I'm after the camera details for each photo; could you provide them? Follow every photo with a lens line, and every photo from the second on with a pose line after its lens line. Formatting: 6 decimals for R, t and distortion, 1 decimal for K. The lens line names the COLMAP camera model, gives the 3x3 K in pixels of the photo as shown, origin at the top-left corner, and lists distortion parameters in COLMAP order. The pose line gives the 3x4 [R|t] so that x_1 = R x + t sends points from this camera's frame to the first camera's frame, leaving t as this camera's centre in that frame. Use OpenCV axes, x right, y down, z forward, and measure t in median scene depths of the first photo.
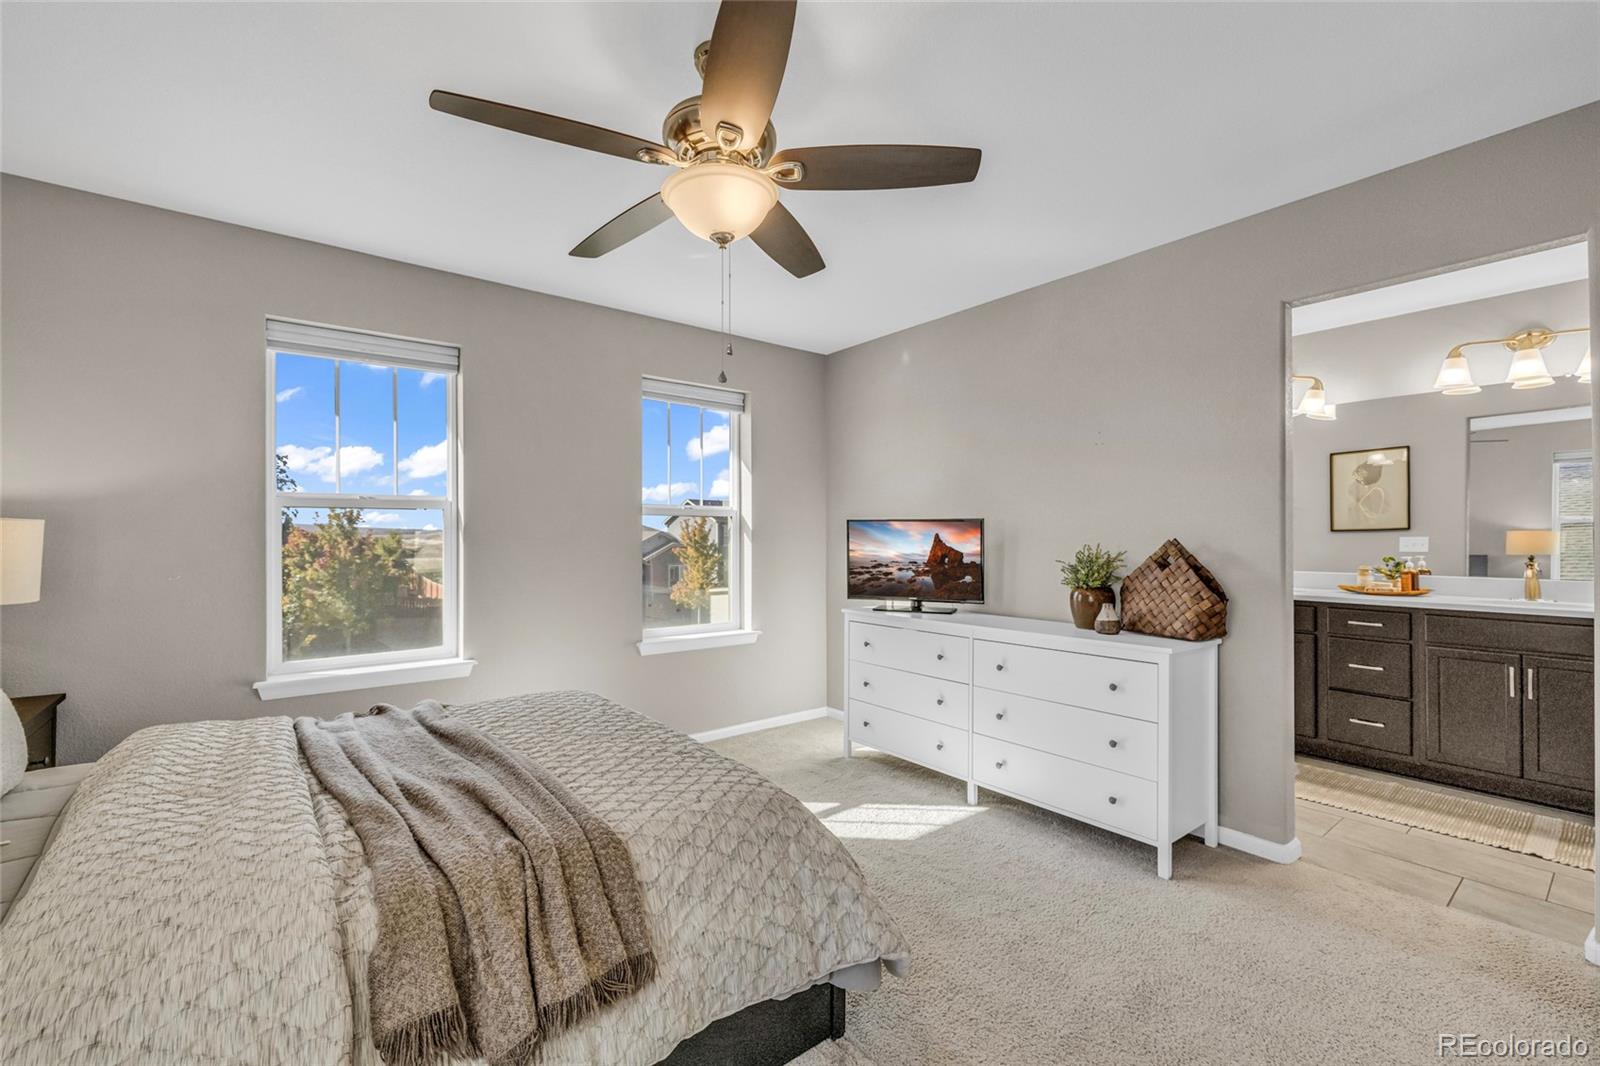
lens RADIAL K [[664.4, 0, 800.0], [0, 664.4, 533.0], [0, 0, 1]] dist [0.114038, 0.000027]
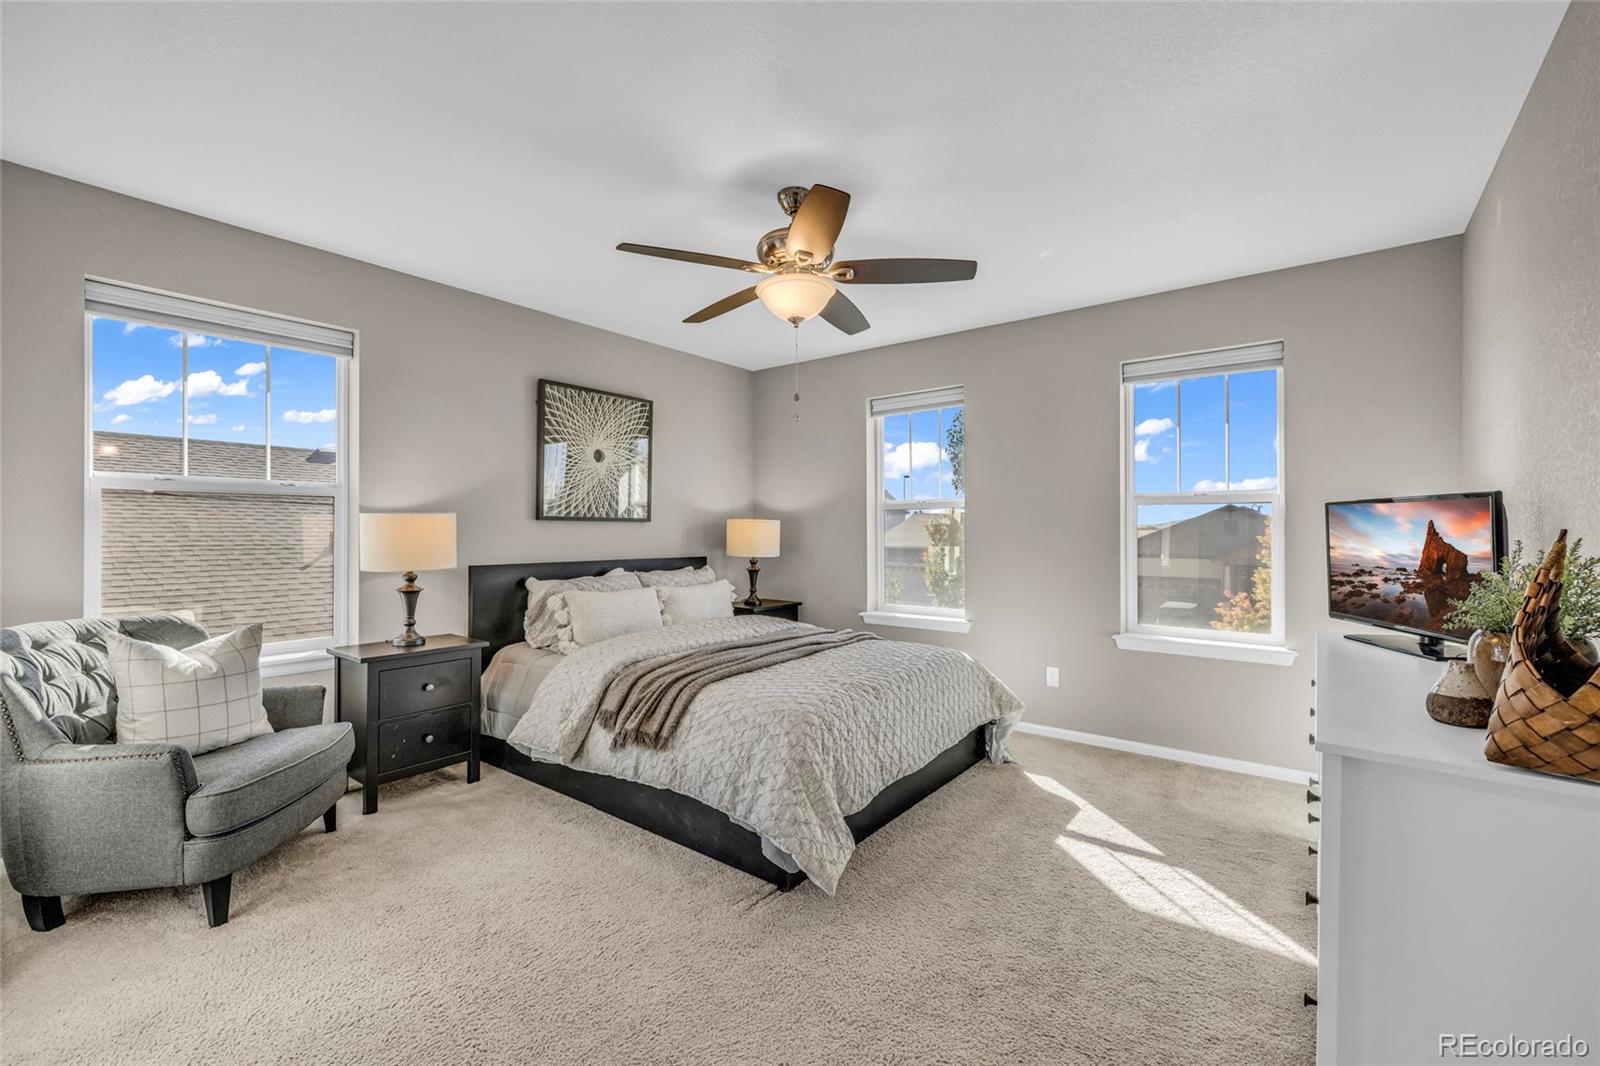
lens RADIAL K [[672.4, 0, 795.0], [0, 672.4, 529.7], [0, 0, 1]] dist [0.001415, 0.000156]
pose [[0.239064, -0.008132, -0.970970, 0.717289], [0.003119, 0.999966, -0.007607, 0.012694], [0.970999, -0.001210, 0.239081, 0.368606]]
